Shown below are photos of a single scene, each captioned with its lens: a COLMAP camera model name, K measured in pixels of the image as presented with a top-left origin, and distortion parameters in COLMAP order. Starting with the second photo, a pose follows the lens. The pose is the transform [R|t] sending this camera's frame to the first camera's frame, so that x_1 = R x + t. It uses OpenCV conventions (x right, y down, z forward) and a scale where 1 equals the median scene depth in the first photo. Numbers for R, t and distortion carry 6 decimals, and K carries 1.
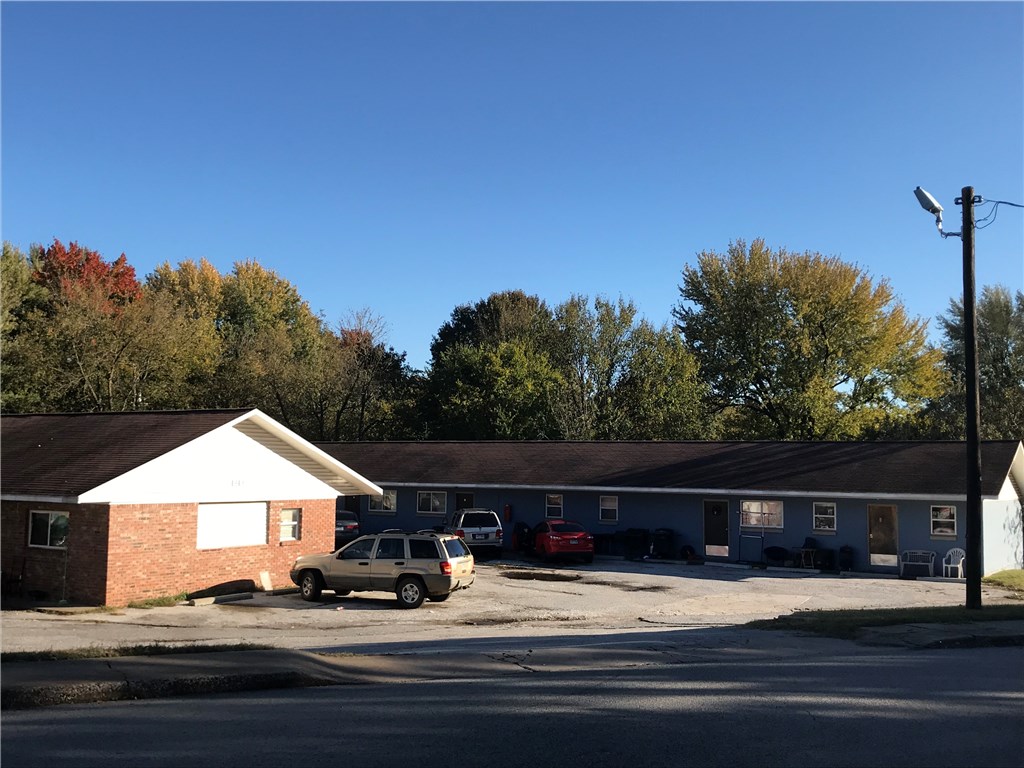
lens RADIAL K [[1128.8, 0, 511.8], [0, 1128.8, 368.1], [0, 0, 1]] dist [0.131757, -0.393522]
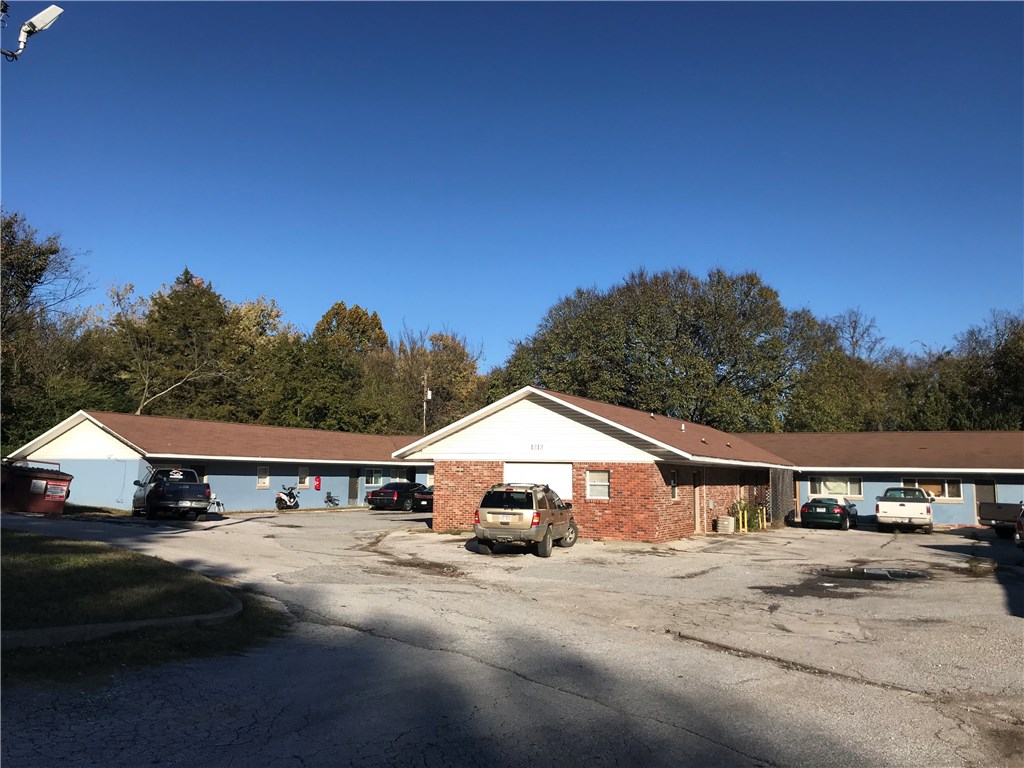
lens RADIAL K [[836.6, 0, 510.1], [0, 836.6, 385.2], [0, 0, 1]] dist [0.057017, -0.080068]
pose [[0.086915, -0.118456, -0.989148, 0.578877], [0.070620, 0.991140, -0.112490, 0.119044], [0.993710, -0.060077, 0.094510, 0.786957]]
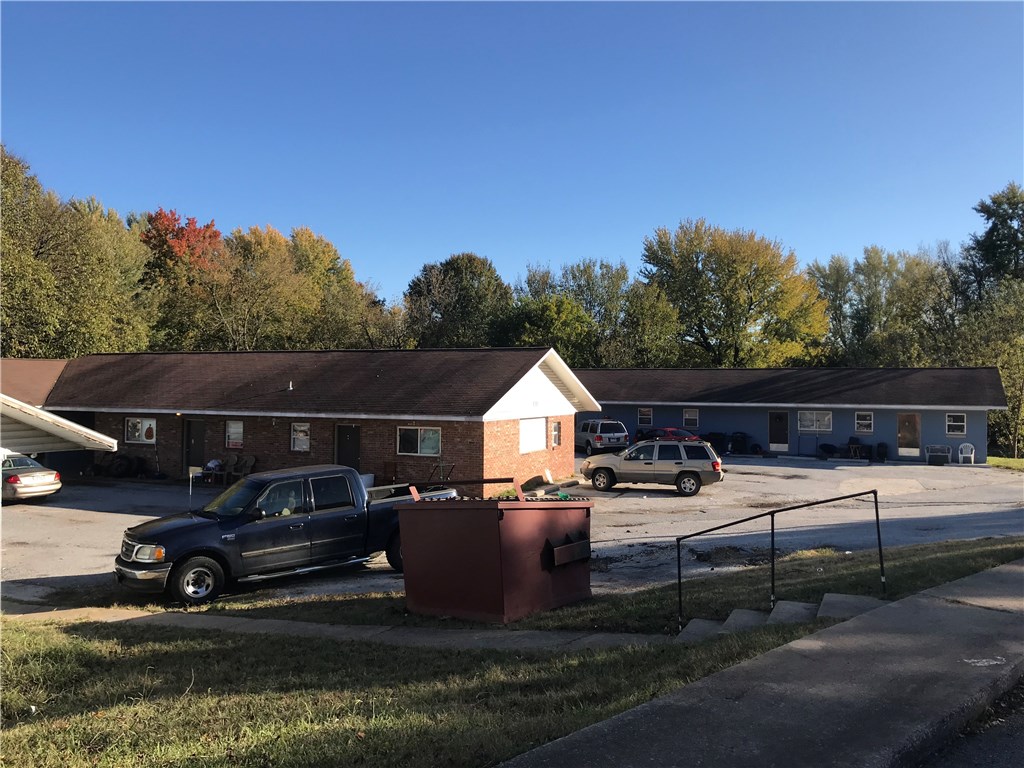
lens RADIAL K [[837.4, 0, 513.2], [0, 837.4, 347.3], [0, 0, 1]] dist [0.100548, -0.220796]
pose [[0.990022, -0.000130, 0.140910, -0.357388], [-0.006157, 0.999005, 0.044180, -0.006294], [-0.140776, -0.044607, 0.989036, 0.038987]]
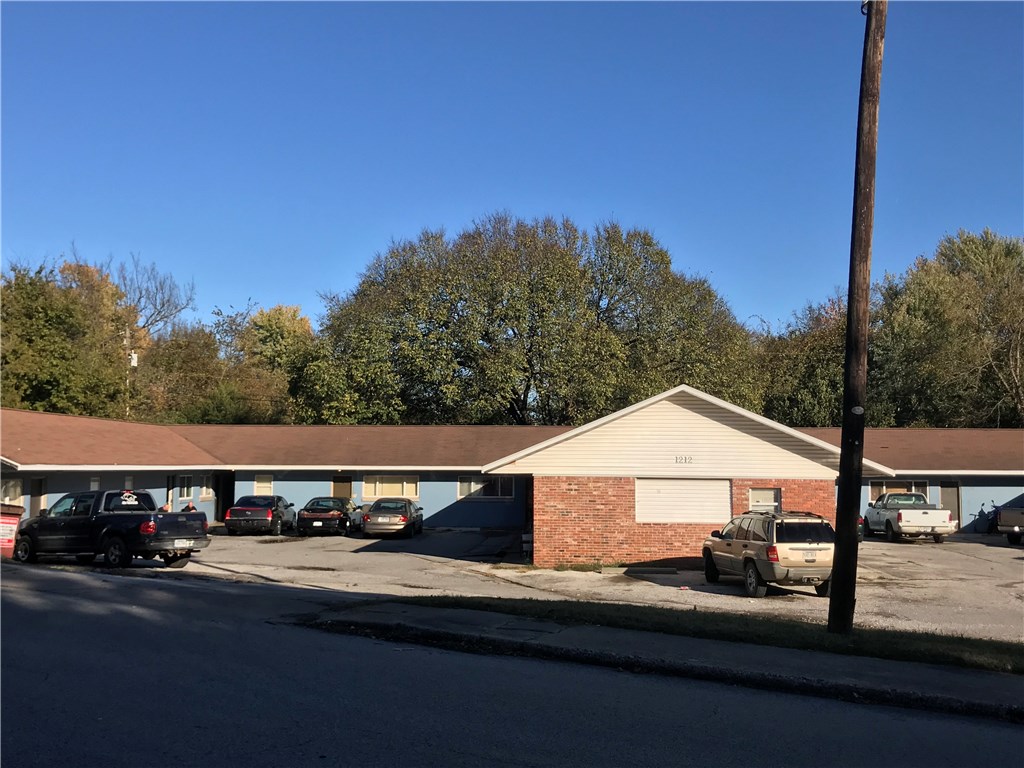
lens RADIAL K [[1128.8, 0, 511.8], [0, 1128.8, 368.1], [0, 0, 1]] dist [0.131757, -0.393522]
pose [[0.492292, -0.084086, -0.866359, 0.488631], [0.075276, 0.995707, -0.053865, 0.056291], [0.867169, -0.038699, 0.496508, 0.334983]]
